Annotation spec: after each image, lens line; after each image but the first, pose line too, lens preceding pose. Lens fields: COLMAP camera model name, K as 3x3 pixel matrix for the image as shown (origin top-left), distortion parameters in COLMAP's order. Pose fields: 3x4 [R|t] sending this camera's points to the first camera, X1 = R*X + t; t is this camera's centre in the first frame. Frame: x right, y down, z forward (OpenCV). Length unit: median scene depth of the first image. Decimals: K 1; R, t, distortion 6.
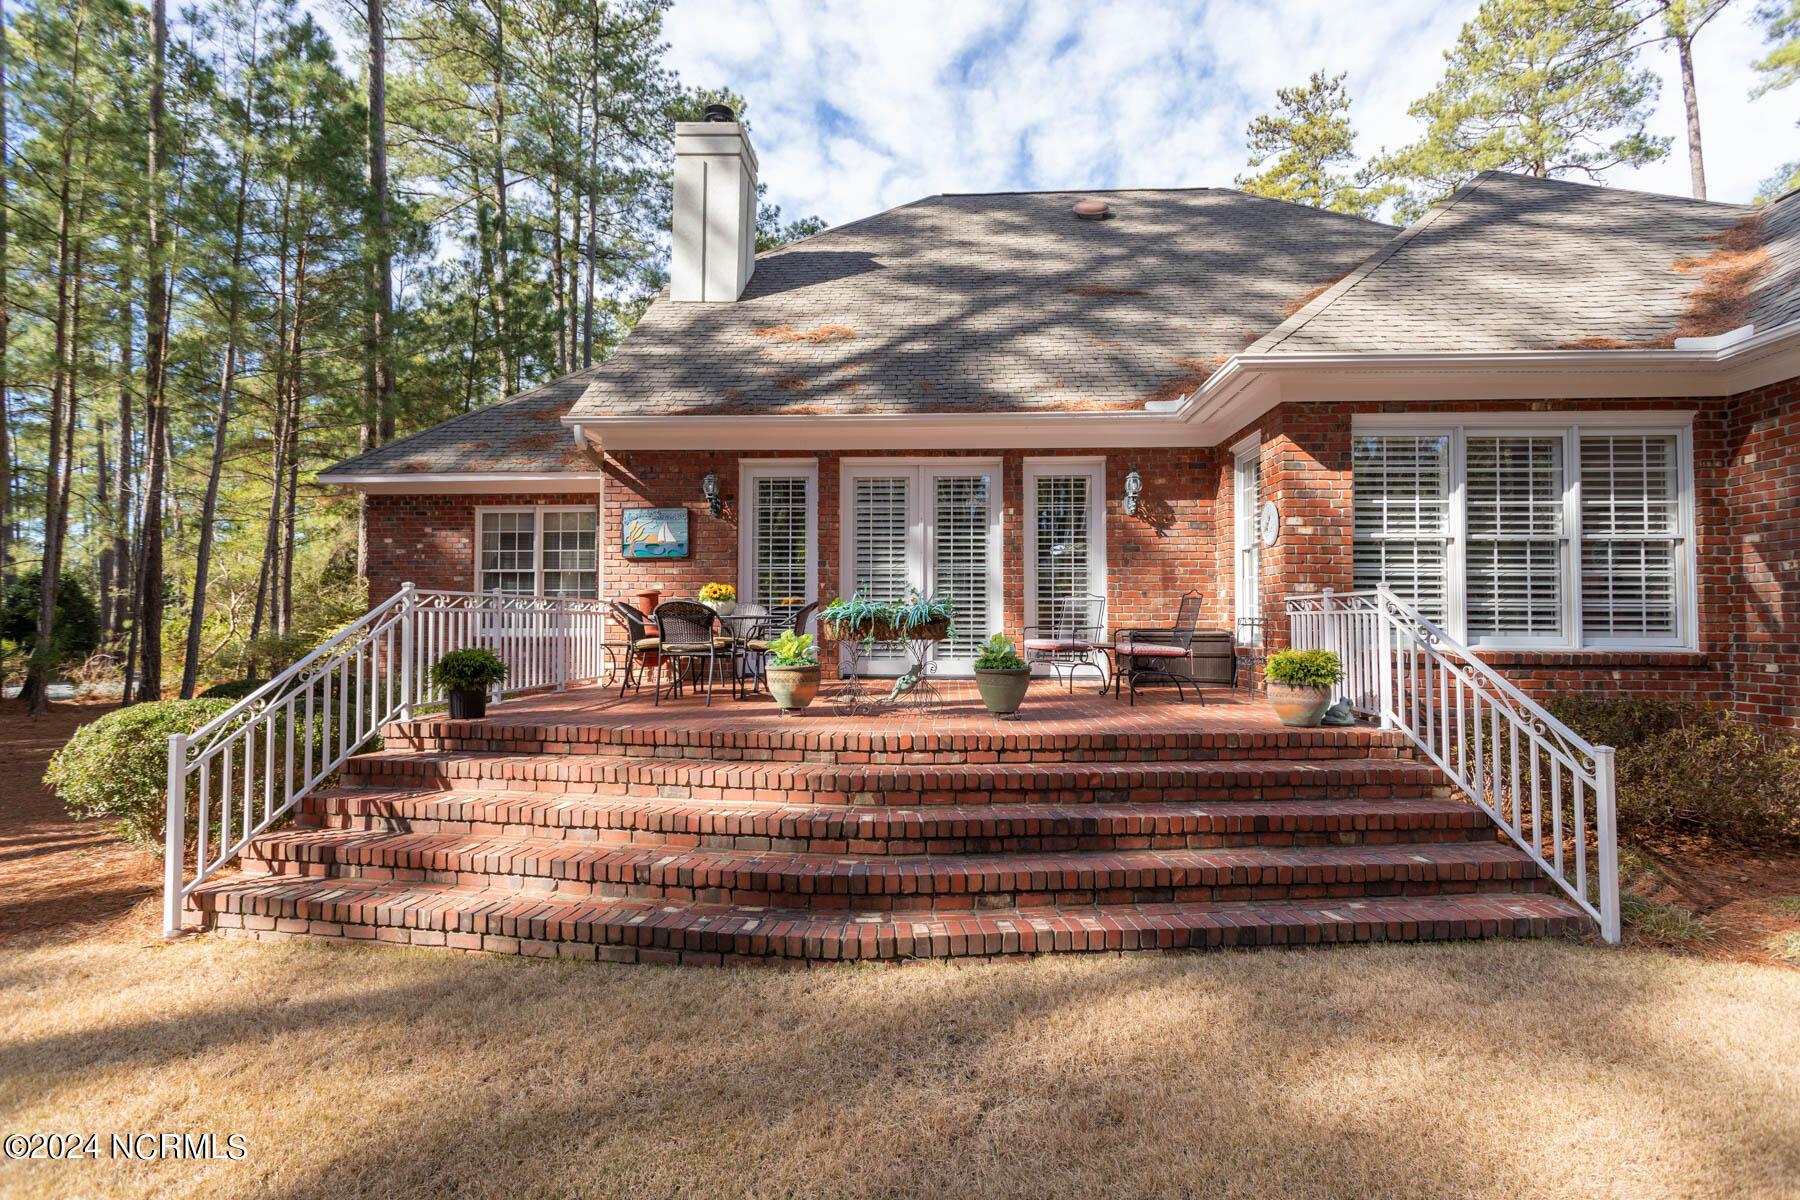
lens RADIAL K [[855.1, 0, 905.2], [0, 855.1, 592.8], [0, 0, 1]] dist [-0.001582, -0.000067]
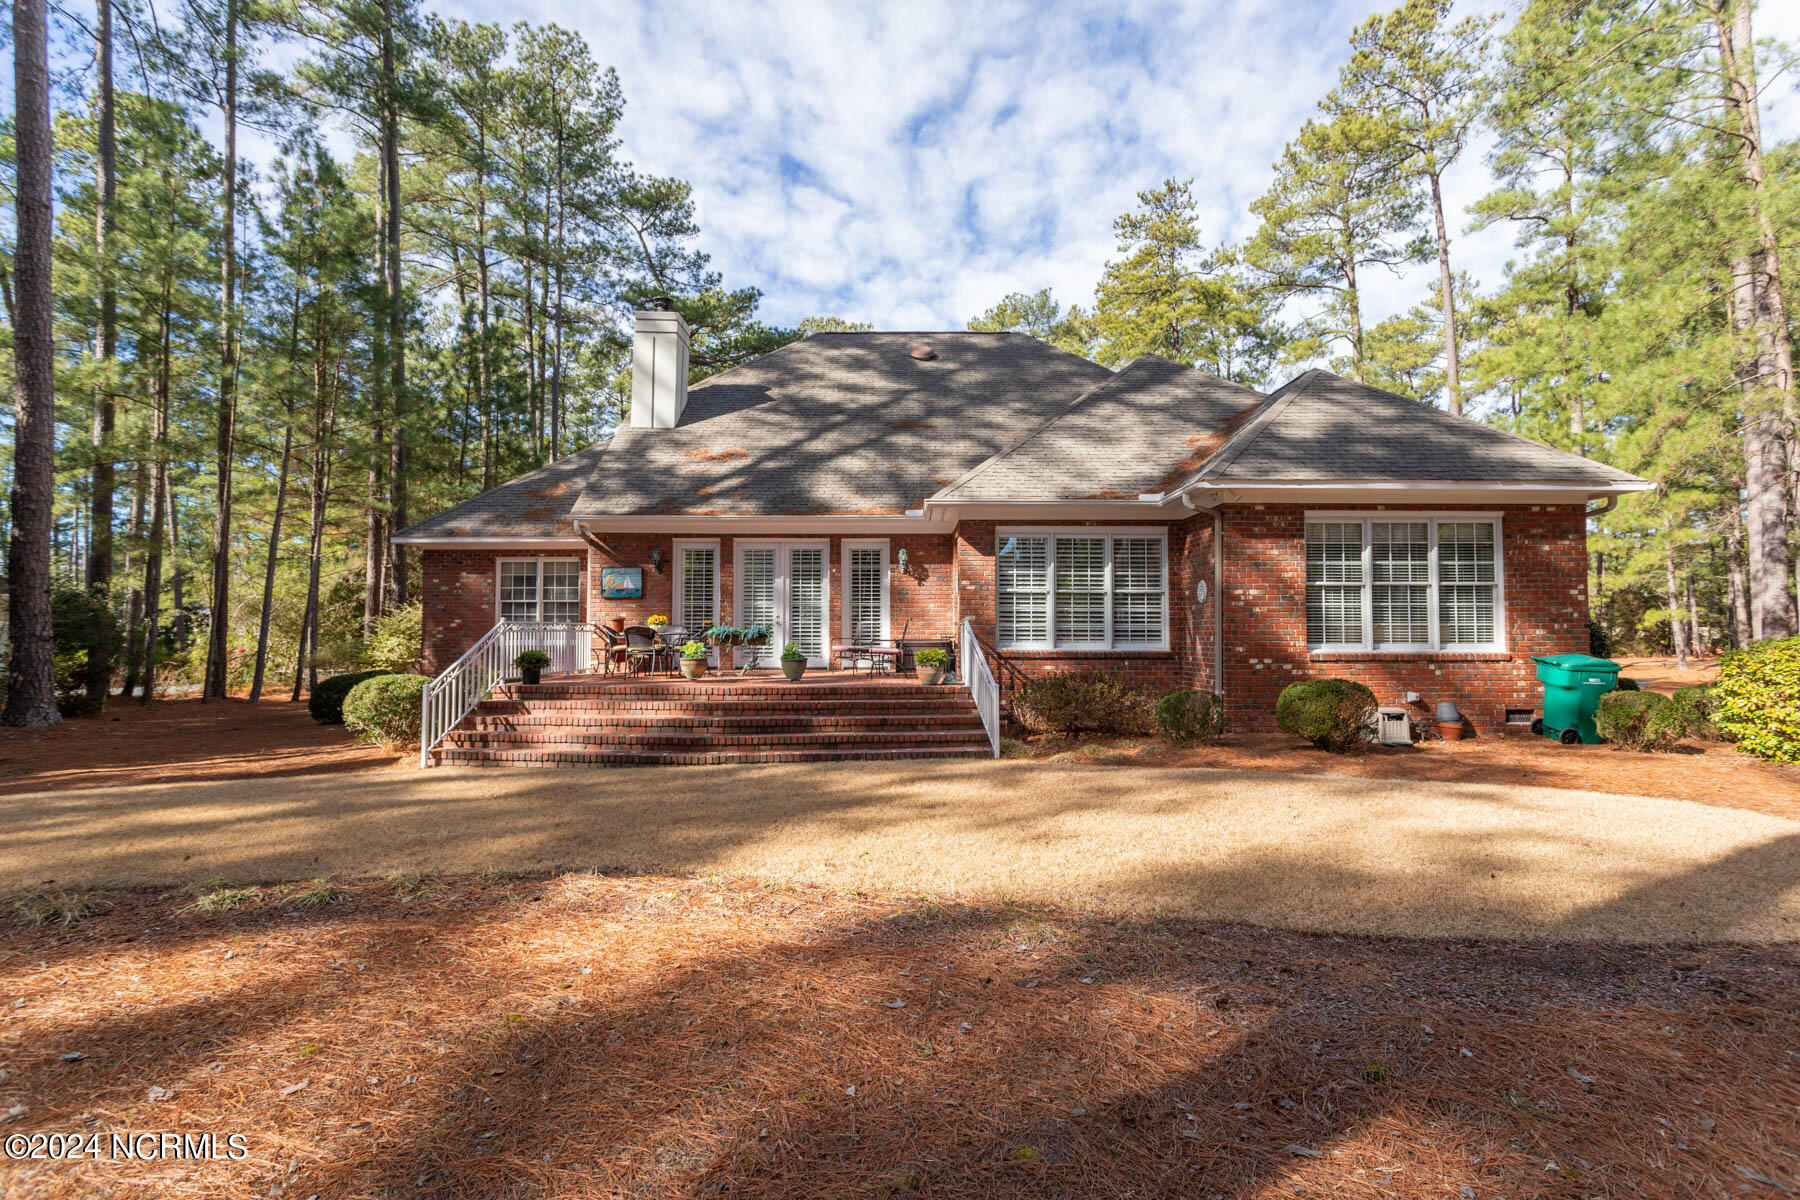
lens RADIAL K [[855.1, 0, 905.2], [0, 855.1, 592.8], [0, 0, 1]] dist [-0.001582, -0.000067]
pose [[0.998733, 0.000243, 0.050318, 0.179297], [0.000372, 0.999925, -0.012219, -0.030116], [-0.050317, 0.012222, 0.998658, -0.704320]]
